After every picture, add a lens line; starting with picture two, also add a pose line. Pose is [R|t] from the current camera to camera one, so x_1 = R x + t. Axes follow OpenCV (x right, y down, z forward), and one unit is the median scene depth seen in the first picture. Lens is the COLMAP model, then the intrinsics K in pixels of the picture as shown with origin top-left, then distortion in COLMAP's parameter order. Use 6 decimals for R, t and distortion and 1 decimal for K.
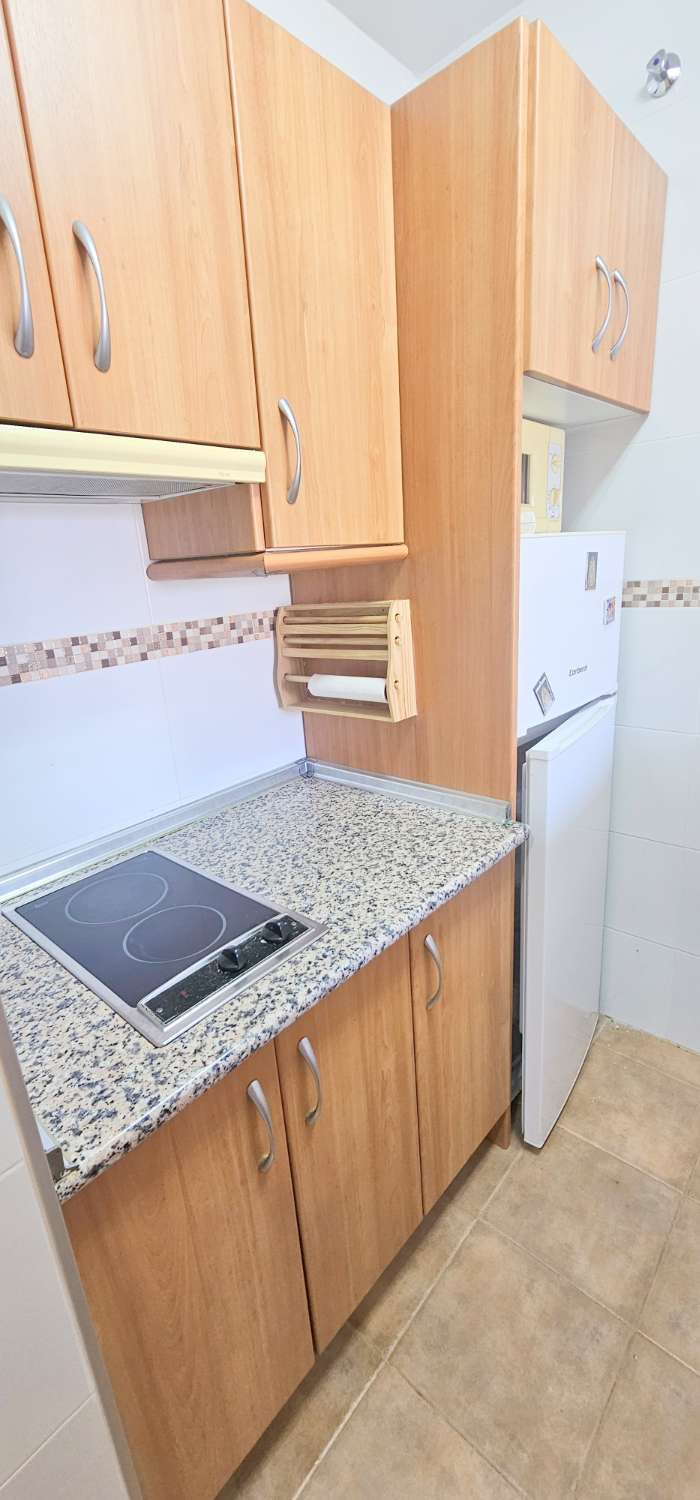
lens RADIAL K [[615.4, 0, 347.3], [0, 615.4, 753.1], [0, 0, 1]] dist [-0.003901, 0.000380]
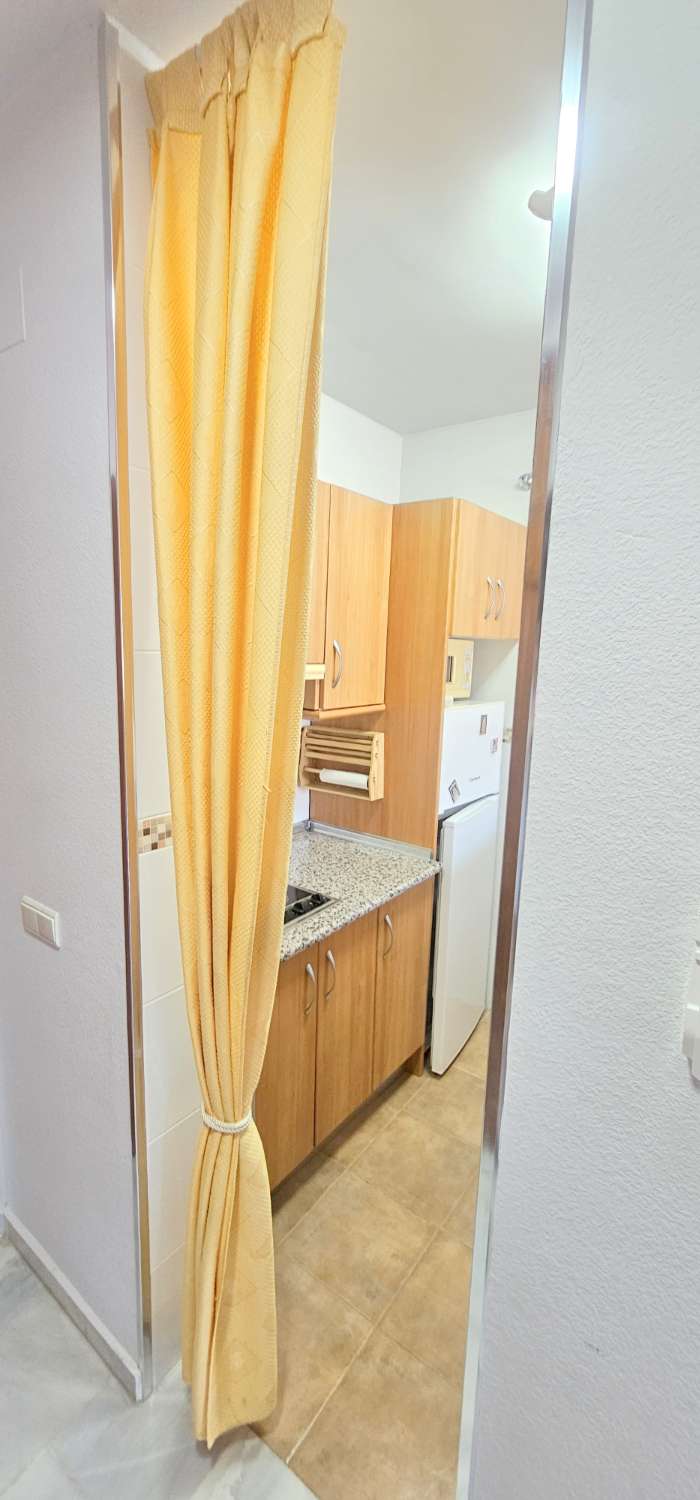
lens RADIAL K [[615.4, 0, 342.8], [0, 615.4, 741.6], [0, 0, 1]] dist [-0.003901, 0.000380]
pose [[0.991724, 0.084238, 0.096884, -0.207770], [-0.069317, 0.986523, -0.148213, 0.055167], [-0.108063, 0.140271, 0.984198, -0.824952]]
